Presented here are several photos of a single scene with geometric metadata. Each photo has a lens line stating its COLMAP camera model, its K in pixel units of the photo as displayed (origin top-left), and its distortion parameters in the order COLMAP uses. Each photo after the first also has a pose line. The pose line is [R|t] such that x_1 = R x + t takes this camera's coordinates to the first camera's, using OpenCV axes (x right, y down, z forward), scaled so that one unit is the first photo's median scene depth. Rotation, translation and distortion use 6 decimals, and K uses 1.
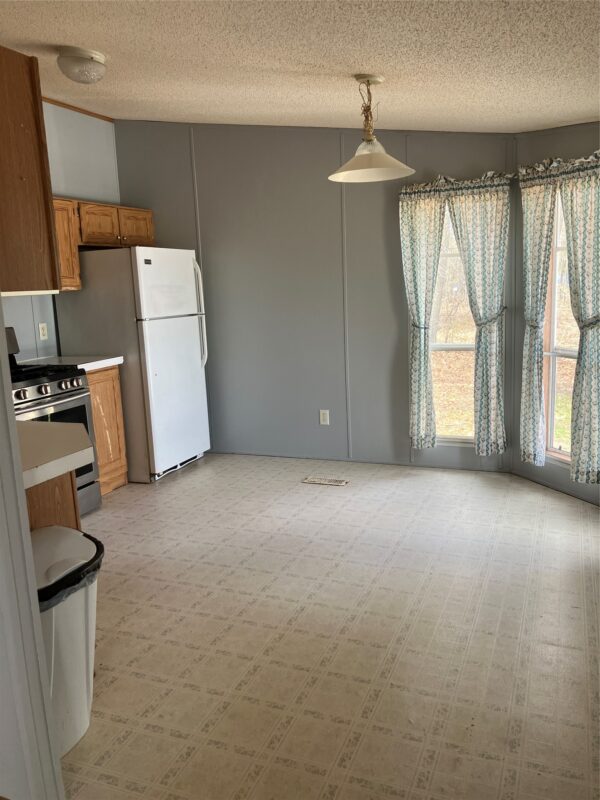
lens RADIAL K [[657.2, 0, 298.9], [0, 657.2, 398.4], [0, 0, 1]] dist [0.024416, -0.031536]
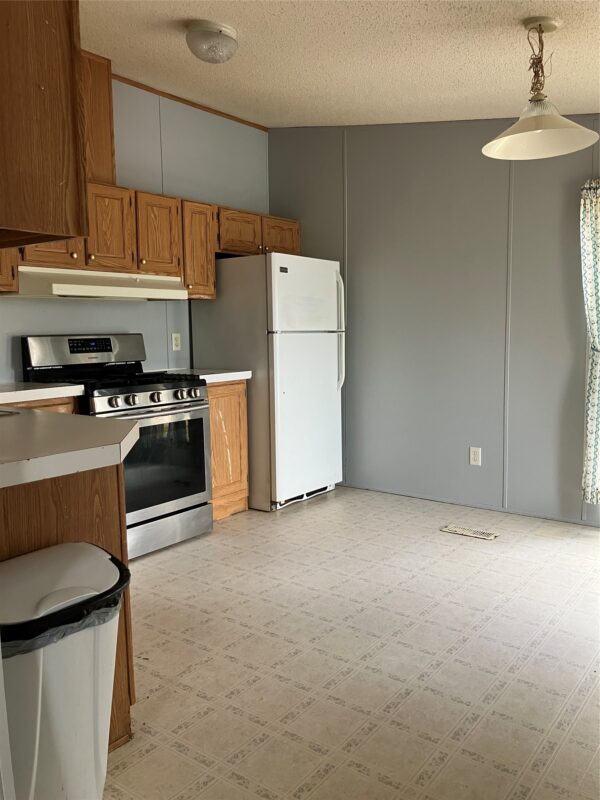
lens RADIAL K [[657.2, 0, 300.0], [0, 657.2, 397.6], [0, 0, 1]] dist [0.024416, -0.031536]
pose [[0.965065, 0.059166, -0.255242, 0.039085], [-0.075730, 0.995580, -0.055553, 0.020694], [0.250827, 0.072942, 0.965280, 0.136909]]
